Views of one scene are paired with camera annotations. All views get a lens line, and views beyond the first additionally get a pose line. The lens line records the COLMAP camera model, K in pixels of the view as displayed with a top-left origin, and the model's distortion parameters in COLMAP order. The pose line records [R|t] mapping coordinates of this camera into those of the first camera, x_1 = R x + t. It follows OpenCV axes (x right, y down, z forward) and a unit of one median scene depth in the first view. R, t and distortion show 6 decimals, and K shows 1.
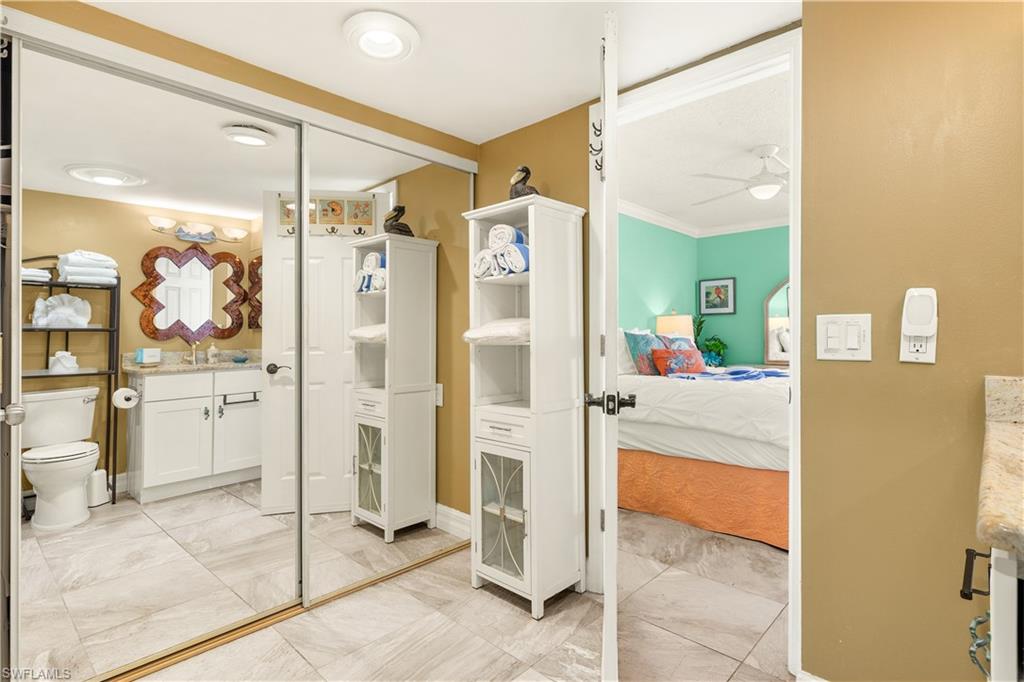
lens RADIAL K [[504.4, 0, 512.0], [0, 504.4, 341.0], [0, 0, 1]] dist [-0.000859, 0.000192]
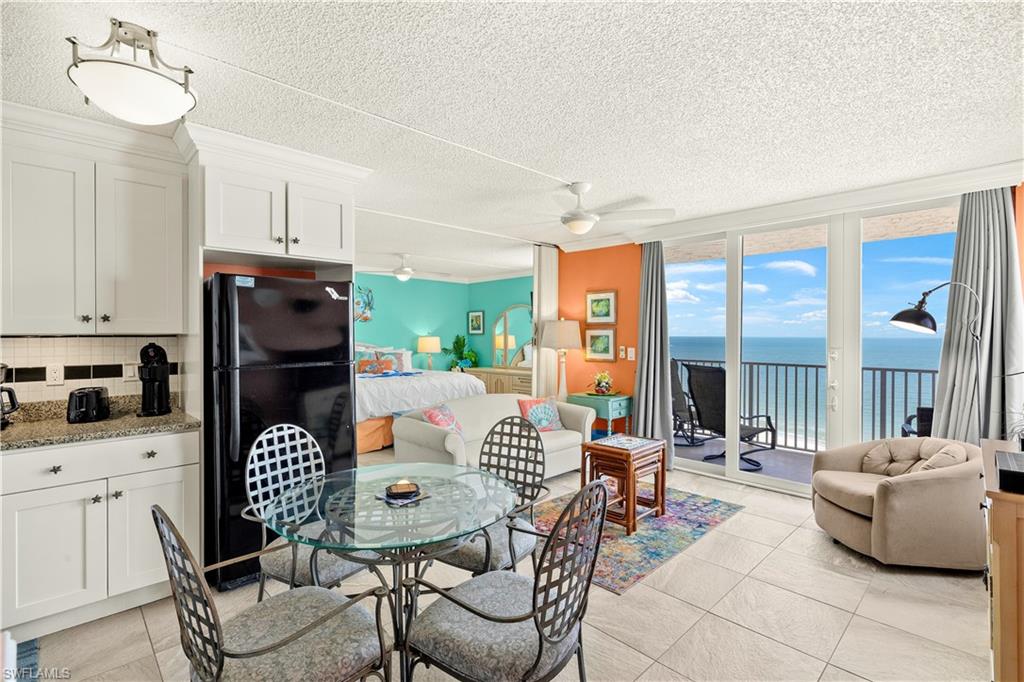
lens RADIAL K [[476.6, 0, 500.9], [0, 476.6, 336.6], [0, 0, 1]] dist [-0.005793, 0.000647]
pose [[0.997918, -0.000600, -0.064489, 0.580341], [0.000018, 0.999959, -0.009029, -0.033770], [0.064492, 0.009009, 0.997878, -0.437932]]
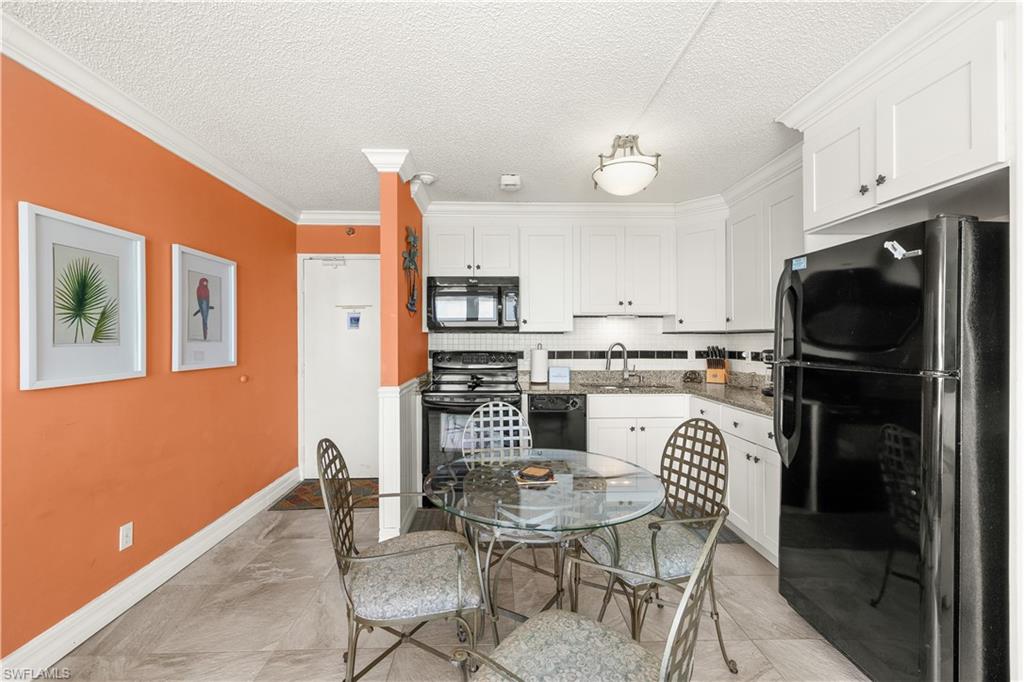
lens RADIAL K [[433.2, 0, 510.2], [0, 433.2, 336.9], [0, 0, 1]] dist [0.002457, 0.000268]
pose [[-0.698892, -0.001674, -0.715226, 0.709241], [-0.008979, 0.999939, 0.006434, -0.030896], [0.715171, 0.010919, -0.698864, 0.029988]]
